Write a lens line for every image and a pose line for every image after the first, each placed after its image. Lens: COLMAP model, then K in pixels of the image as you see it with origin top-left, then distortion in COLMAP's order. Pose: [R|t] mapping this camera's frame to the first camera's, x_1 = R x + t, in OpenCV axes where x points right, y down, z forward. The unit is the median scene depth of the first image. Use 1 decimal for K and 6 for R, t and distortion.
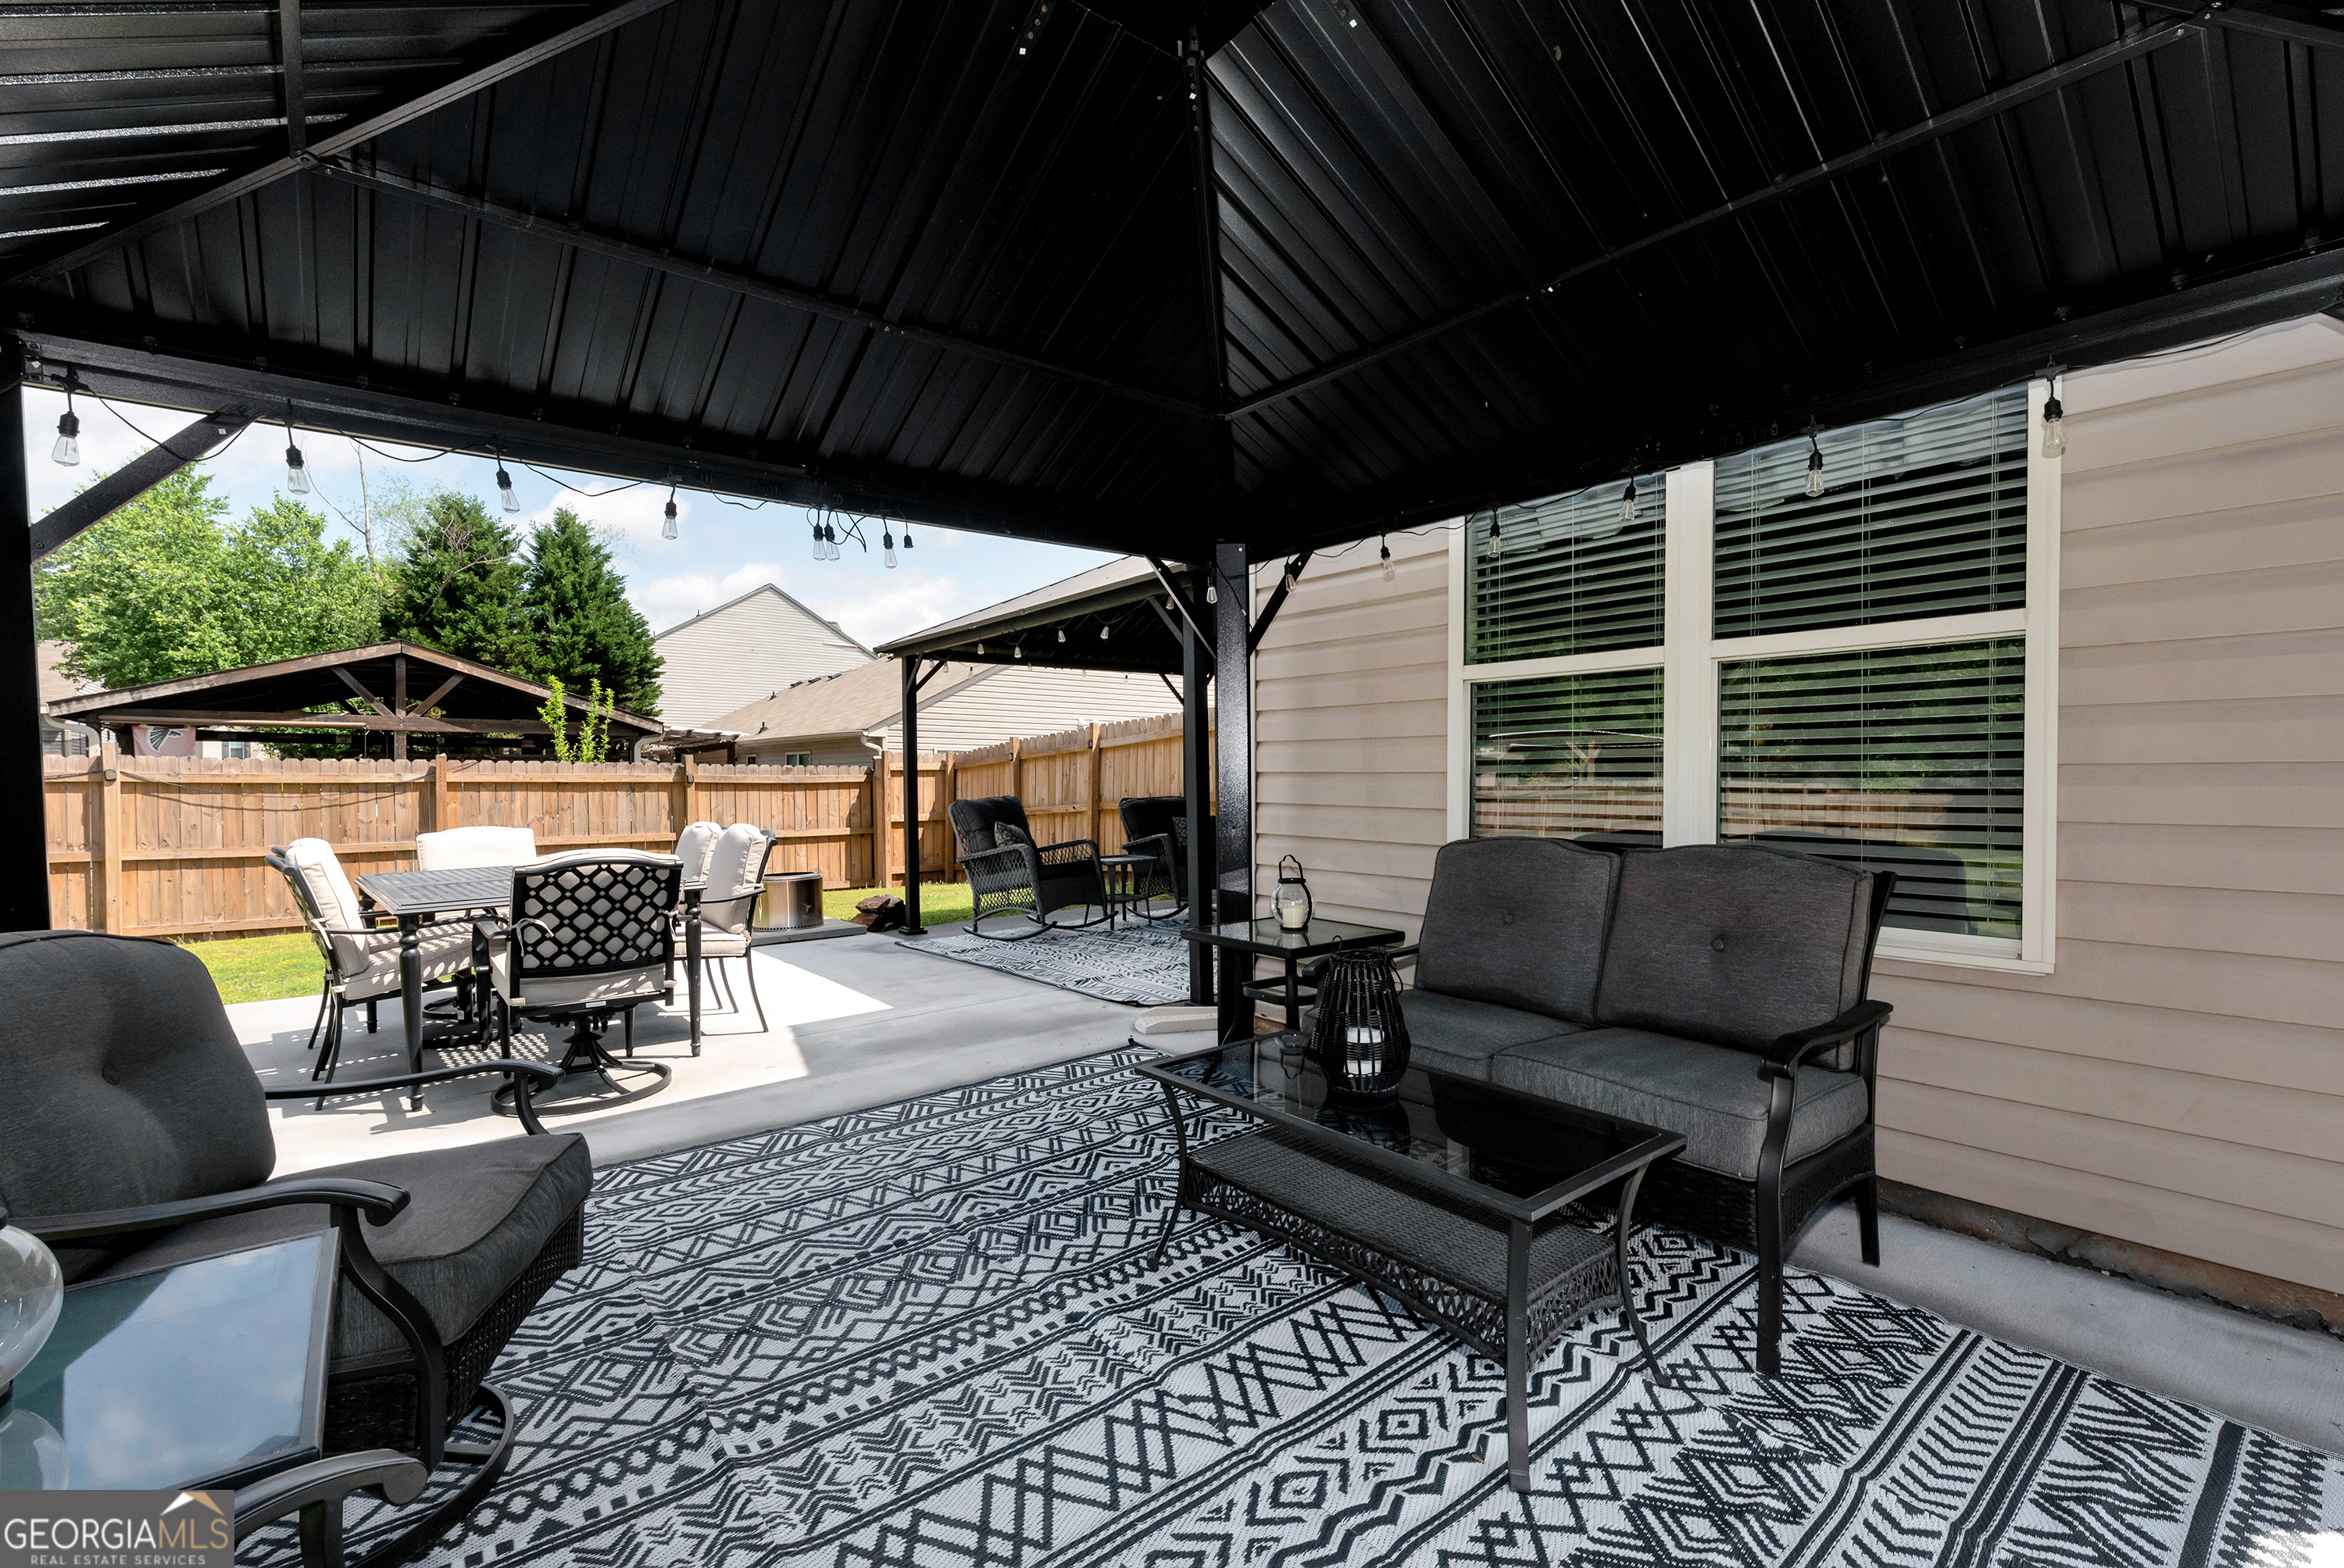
lens RADIAL K [[1023.4, 0, 1175.7], [0, 1023.4, 791.7], [0, 0, 1]] dist [0.001158, -0.000442]
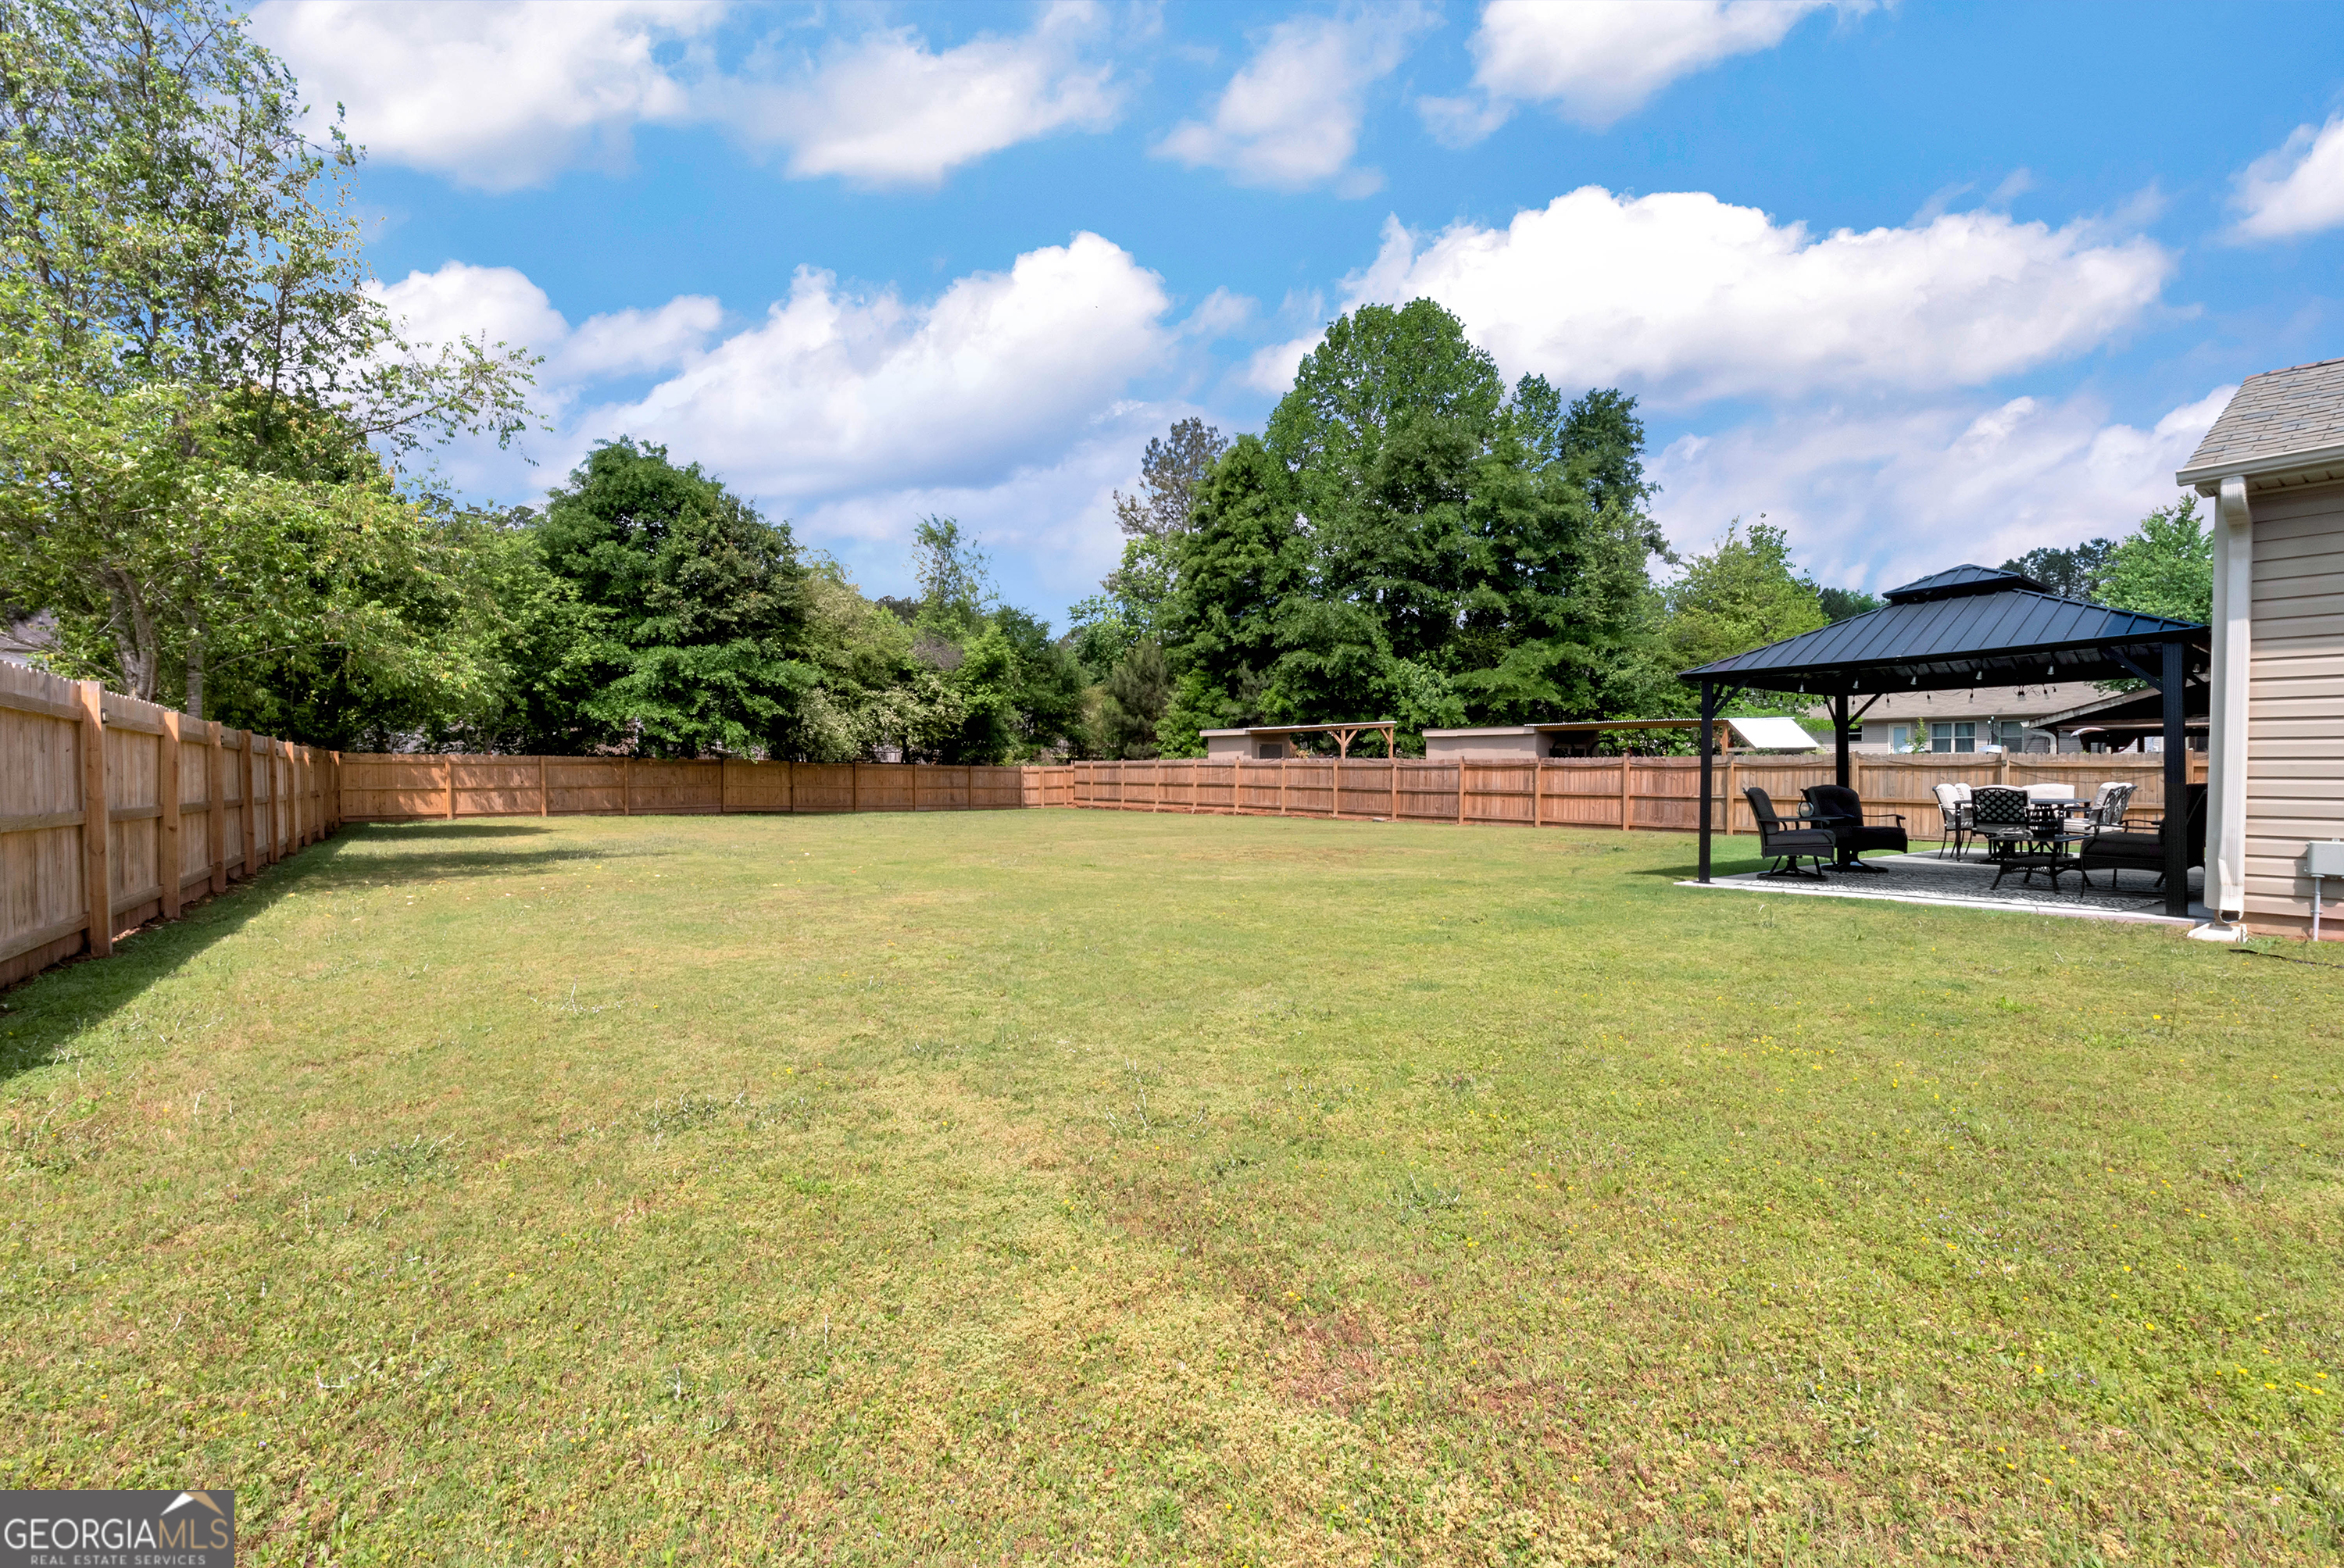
lens RADIAL K [[1023.4, 0, 1175.7], [0, 1023.4, 791.7], [0, 0, 1]] dist [0.001158, -0.000442]
pose [[-0.038585, 0.024644, -0.998951, 0.796565], [-0.011947, 0.999613, 0.025122, 0.007657], [0.999184, 0.012904, -0.038275, -0.425291]]
